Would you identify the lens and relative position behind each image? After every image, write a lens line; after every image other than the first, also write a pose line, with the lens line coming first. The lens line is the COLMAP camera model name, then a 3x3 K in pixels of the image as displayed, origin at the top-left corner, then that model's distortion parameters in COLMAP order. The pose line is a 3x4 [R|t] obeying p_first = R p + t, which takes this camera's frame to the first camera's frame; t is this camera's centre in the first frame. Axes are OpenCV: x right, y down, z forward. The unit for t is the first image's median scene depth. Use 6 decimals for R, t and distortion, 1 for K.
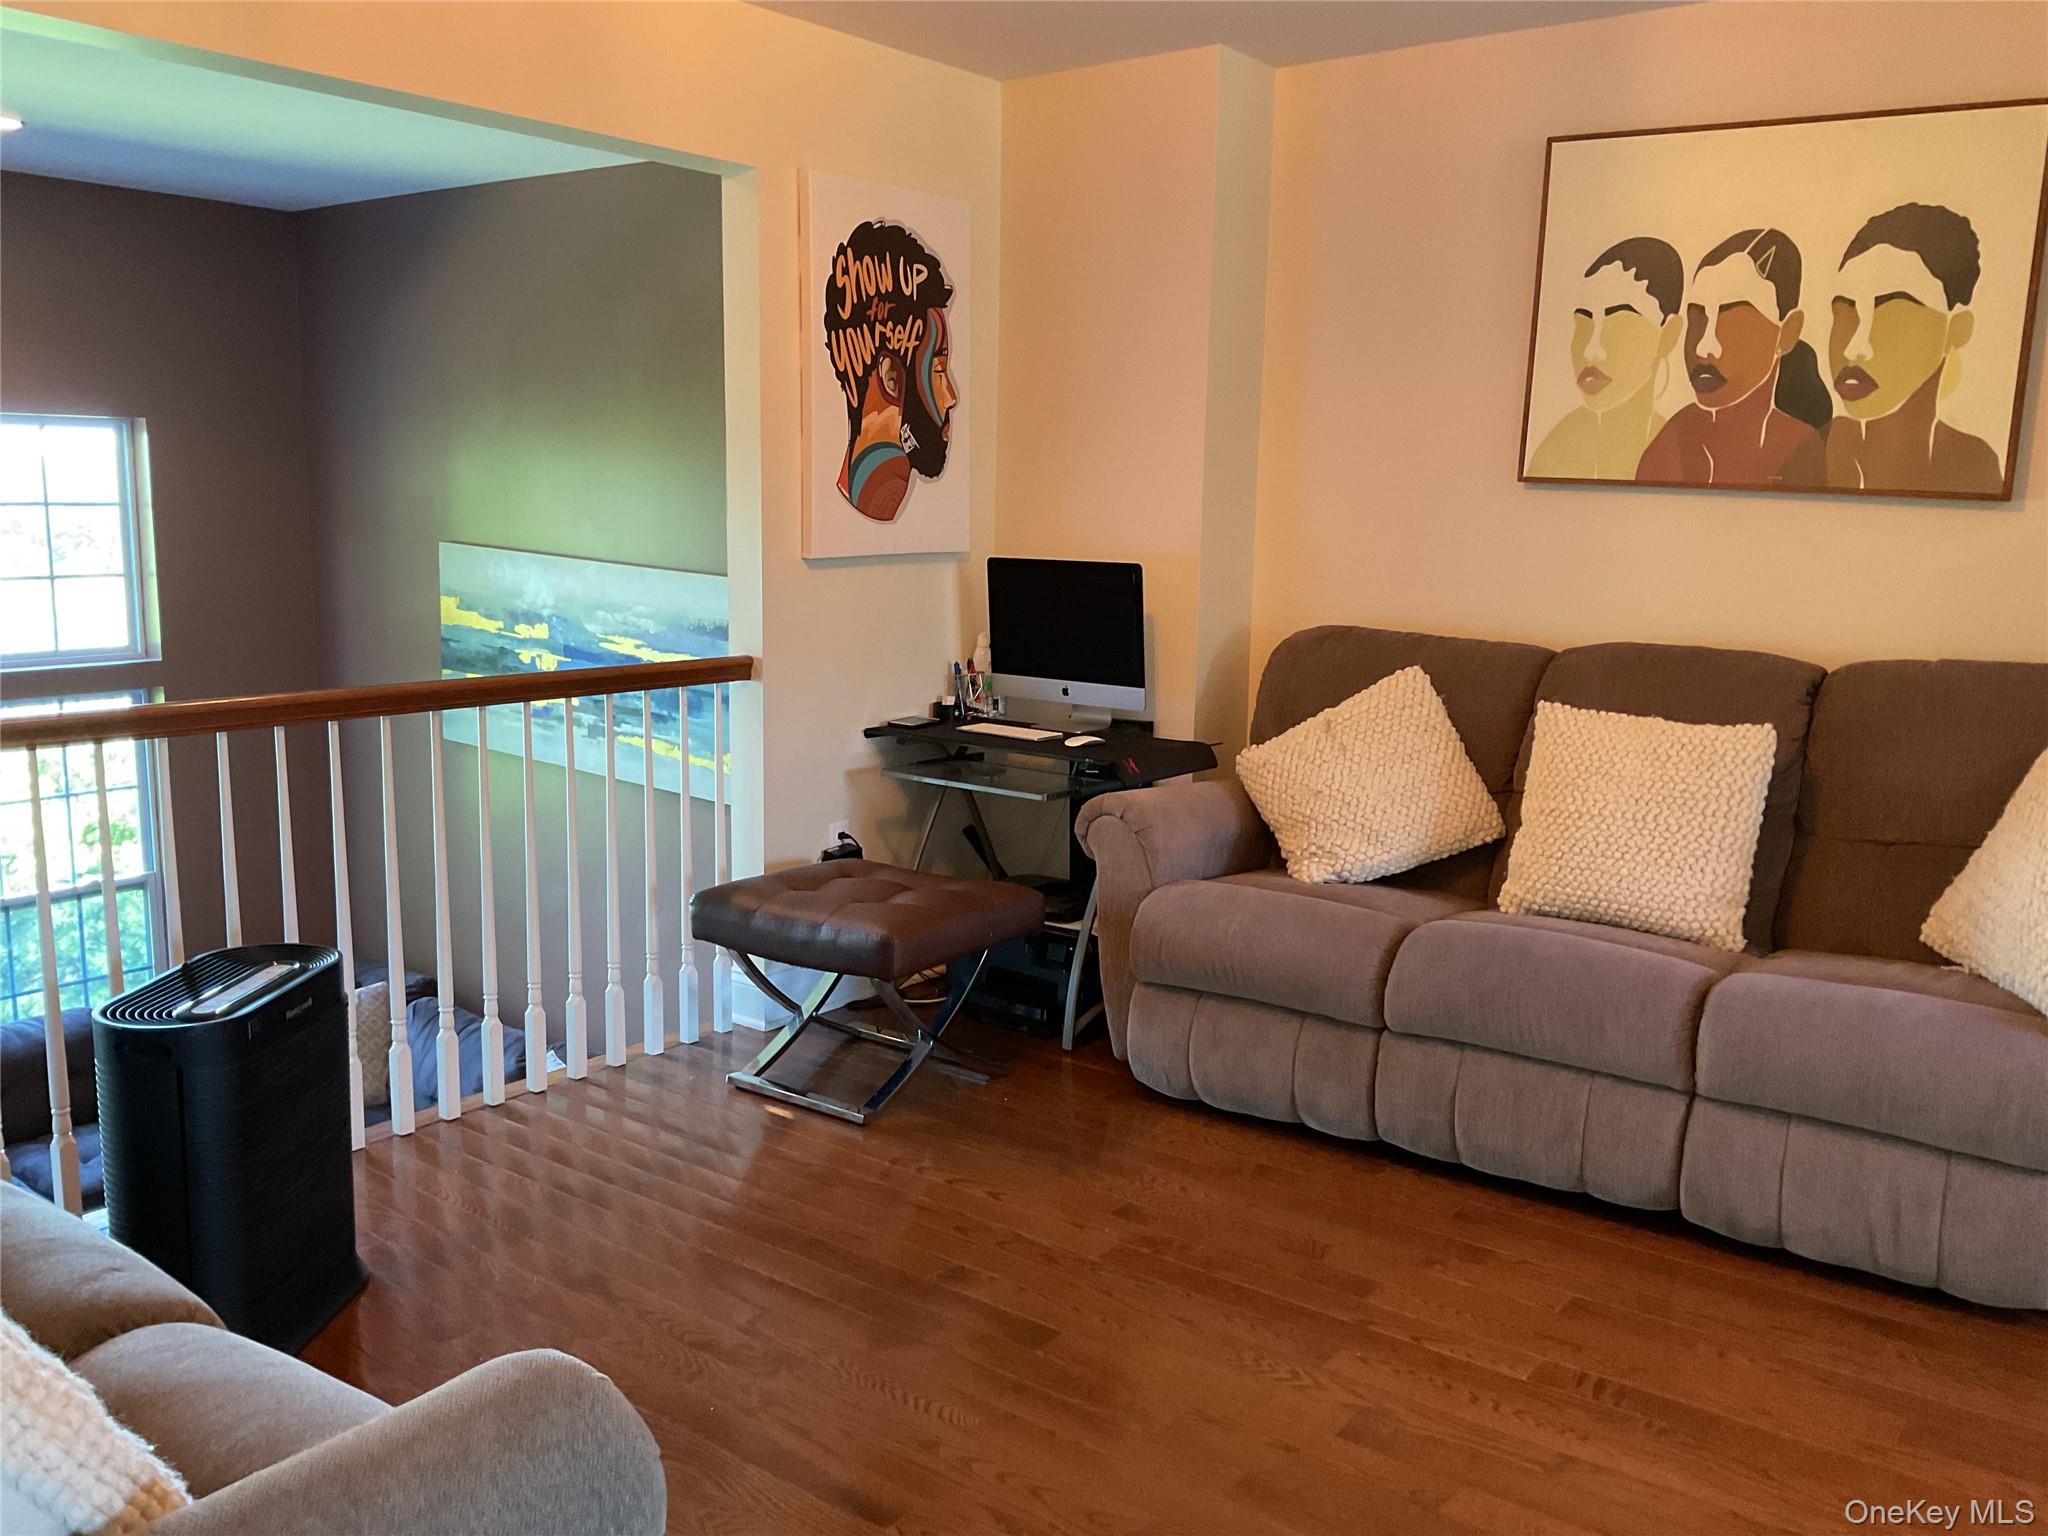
lens RADIAL K [[1656.1, 0, 1024.0], [0, 1656.1, 768.0], [0, 0, 1]] dist [0.083093, 0.000106]
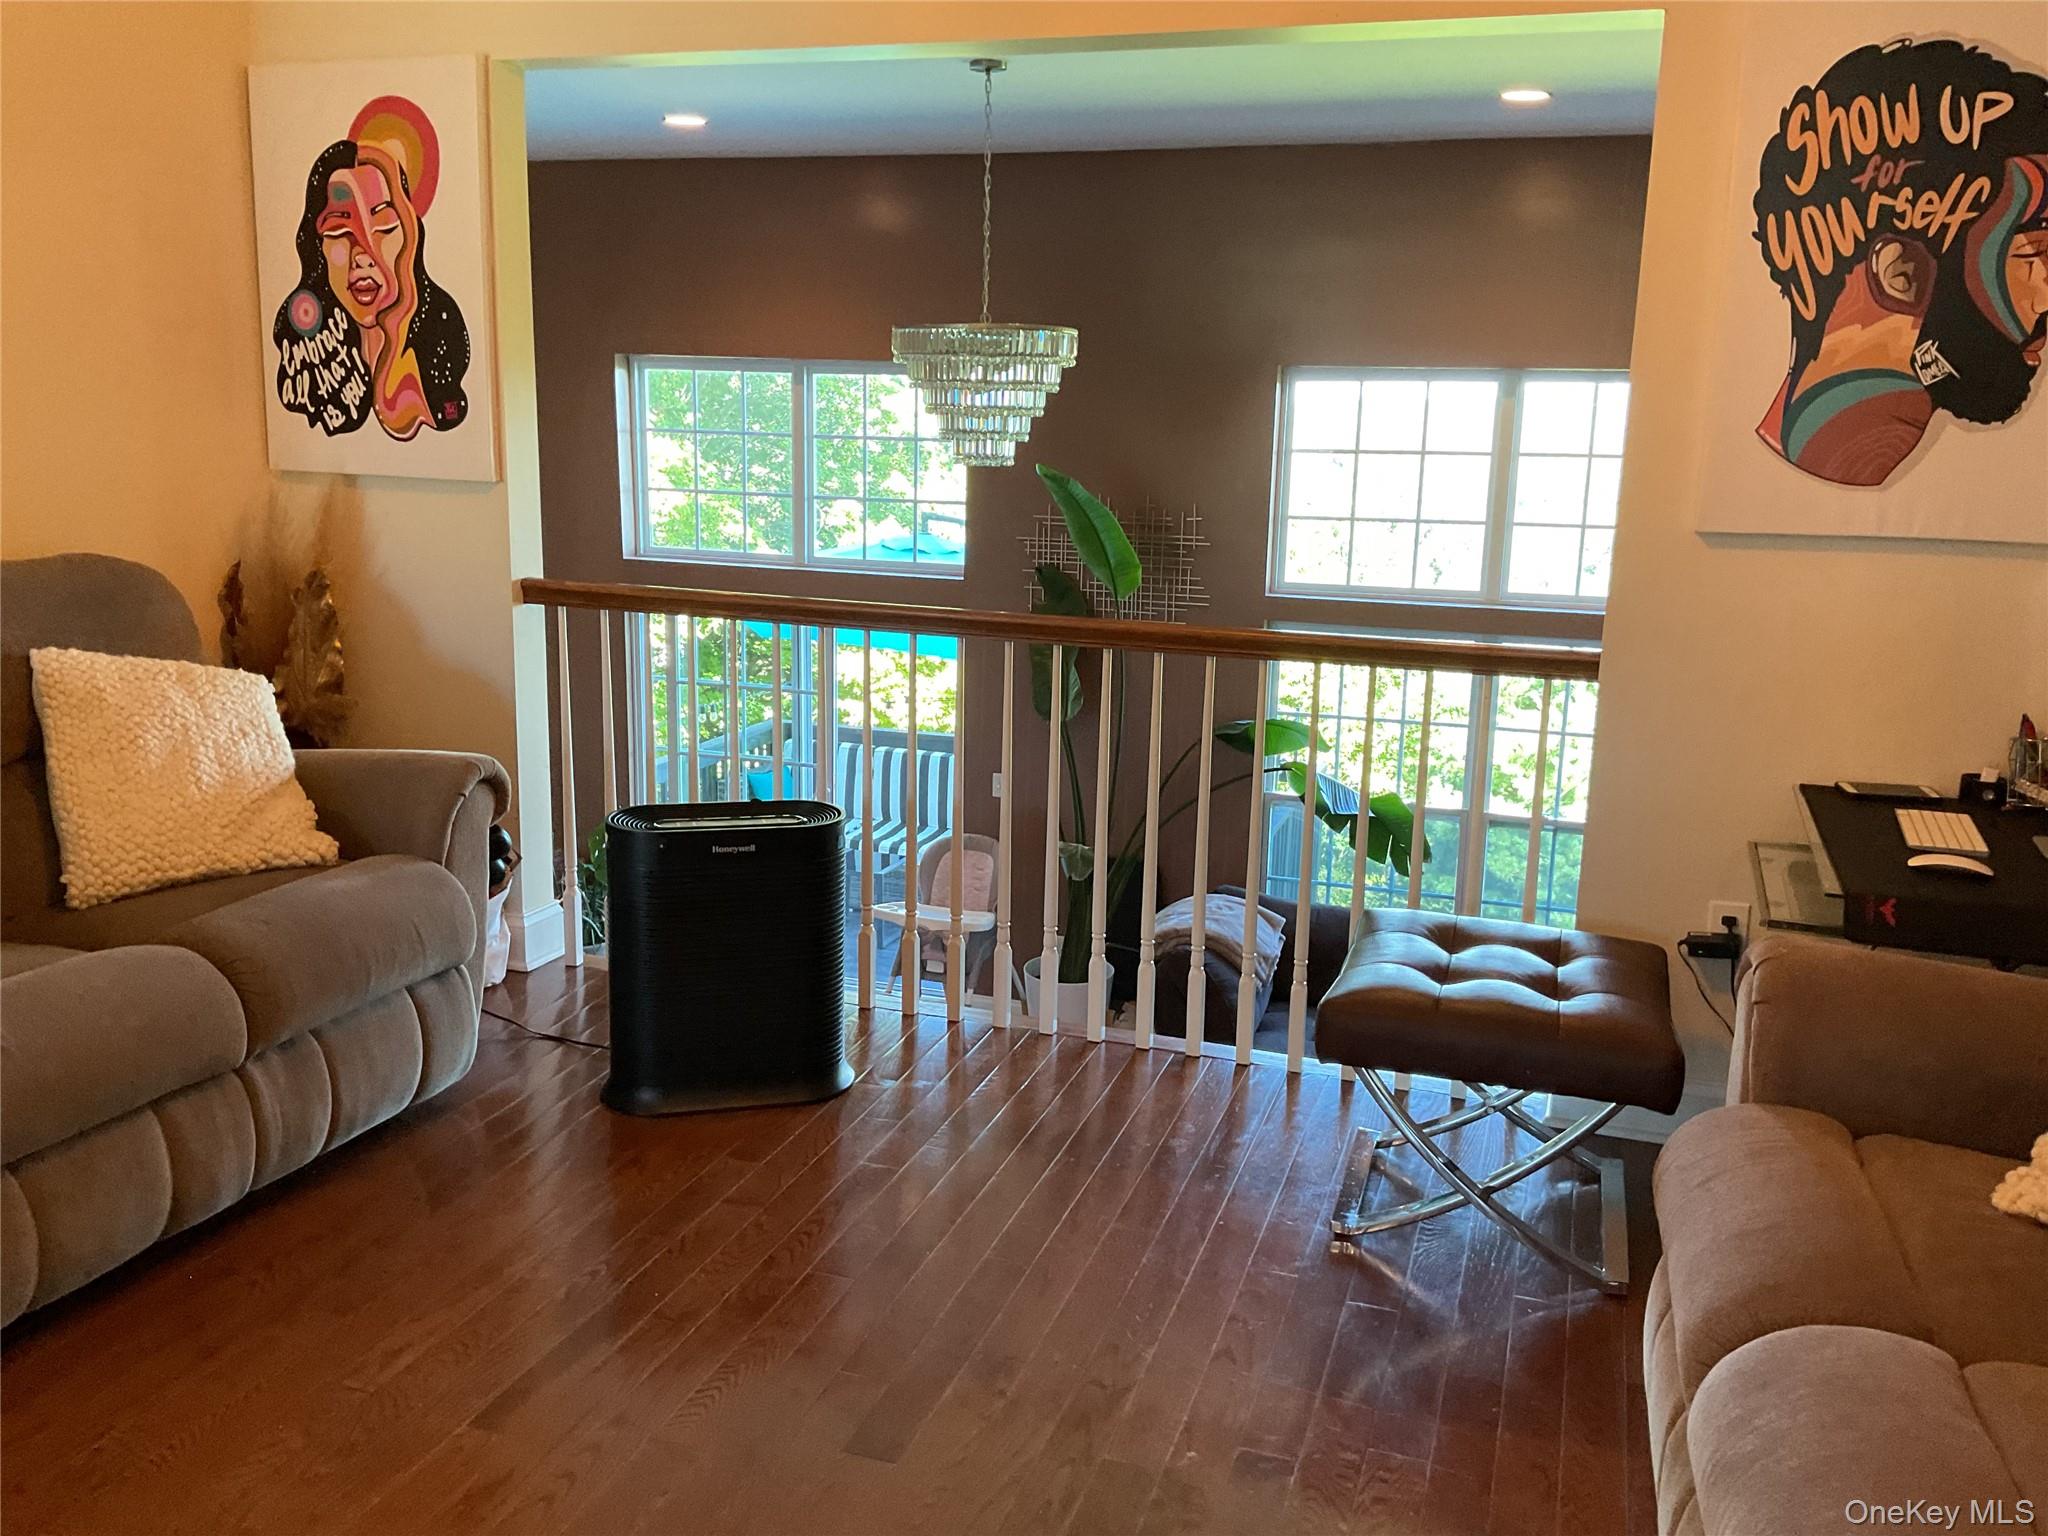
lens RADIAL K [[1684.3, 0, 1022.6], [0, 1684.3, 756.7], [0, 0, 1]] dist [0.070502, -0.111911]
pose [[0.327927, 0.186970, -0.926016, 0.479277], [-0.171966, 0.975657, 0.136094, -0.079505], [0.928920, 0.114615, 0.352097, 0.465591]]
